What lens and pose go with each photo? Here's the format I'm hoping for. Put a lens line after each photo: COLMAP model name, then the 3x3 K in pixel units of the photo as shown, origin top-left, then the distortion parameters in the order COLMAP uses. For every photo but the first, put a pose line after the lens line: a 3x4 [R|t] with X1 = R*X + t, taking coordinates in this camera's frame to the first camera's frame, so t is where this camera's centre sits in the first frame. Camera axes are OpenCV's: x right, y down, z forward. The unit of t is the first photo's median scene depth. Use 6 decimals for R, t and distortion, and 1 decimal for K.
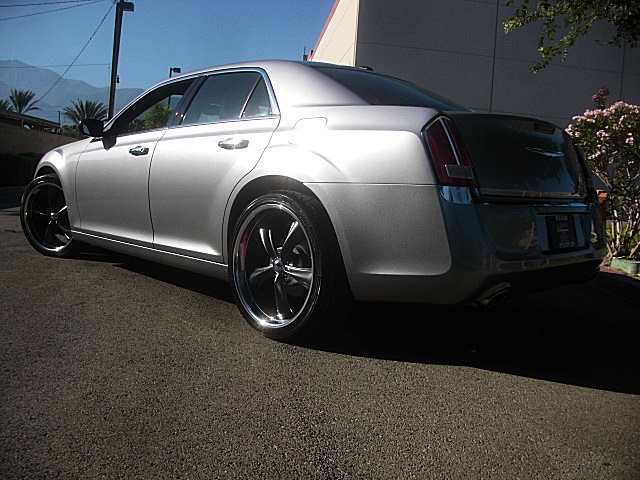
lens RADIAL K [[616.3, 0, 320.0], [0, 616.3, 240.0], [0, 0, 1]] dist [-0.226619, 0.194003]
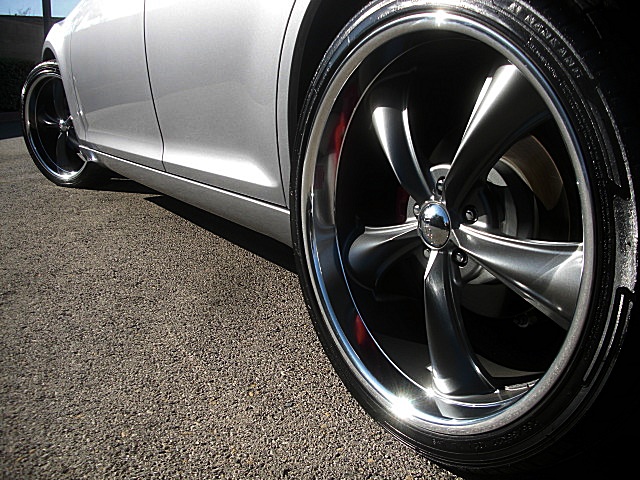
lens RADIAL K [[616.3, 0, 320.0], [0, 616.3, 240.0], [0, 0, 1]] dist [-0.226619, 0.194003]
pose [[0.979756, 0.002288, -0.200184, -0.060885], [0.025127, 0.990622, 0.134302, 0.006667], [0.198614, -0.136613, 0.970510, 0.663280]]
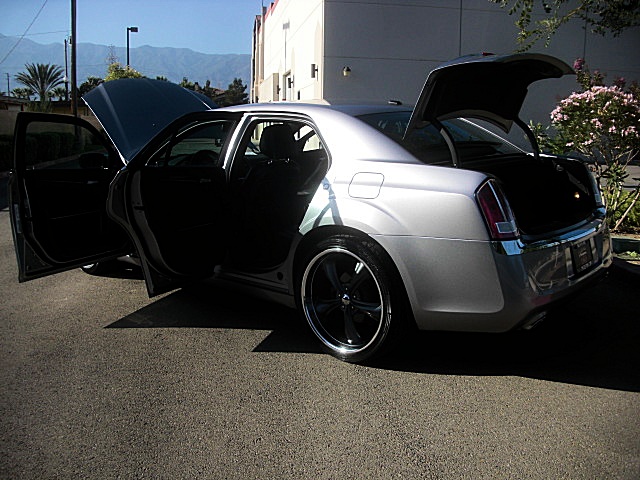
lens RADIAL K [[616.3, 0, 320.0], [0, 616.3, 240.0], [0, 0, 1]] dist [-0.226619, 0.194003]
pose [[0.996467, -0.070413, 0.045768, -0.154721], [0.066272, 0.994050, 0.086440, -0.166135], [-0.051582, -0.083102, 0.995205, -0.140363]]
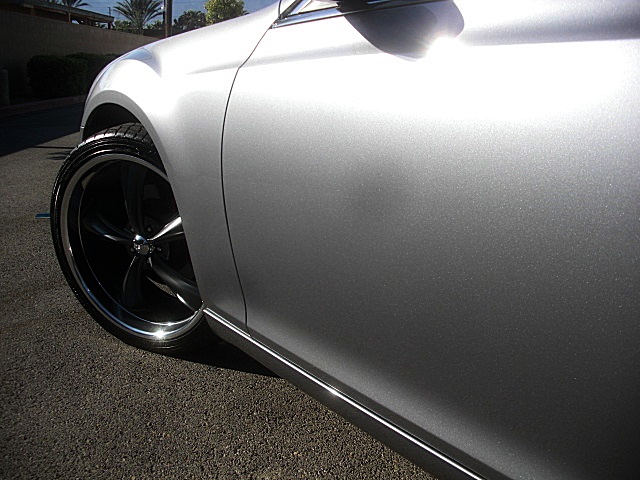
lens RADIAL K [[628.2, 0, 320.0], [0, 628.2, 240.0], [0, 0, 1]] dist [-0.101264, -0.001853]
pose [[0.994517, -0.001093, -0.104572, -0.506160], [0.018150, 0.986574, 0.162302, -0.171248], [0.102990, -0.163310, 0.981184, 1.072388]]
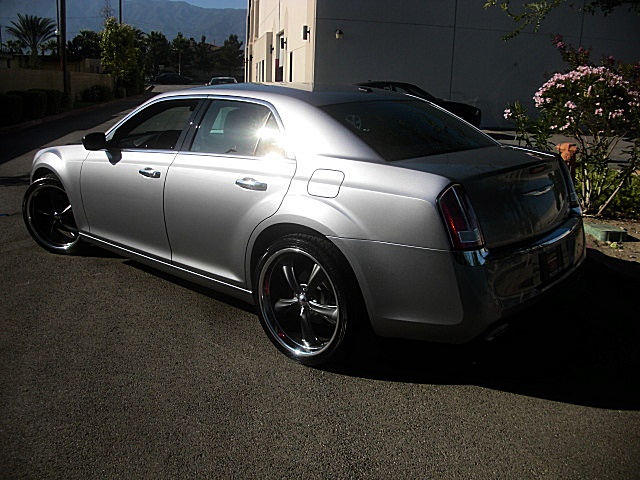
lens RADIAL K [[616.3, 0, 320.0], [0, 616.3, 240.0], [0, 0, 1]] dist [-0.226619, 0.194003]
pose [[0.997133, -0.051920, 0.055047, -0.088781], [0.043064, 0.987539, 0.151370, -0.225789], [-0.062220, -0.148566, 0.986943, -0.088799]]
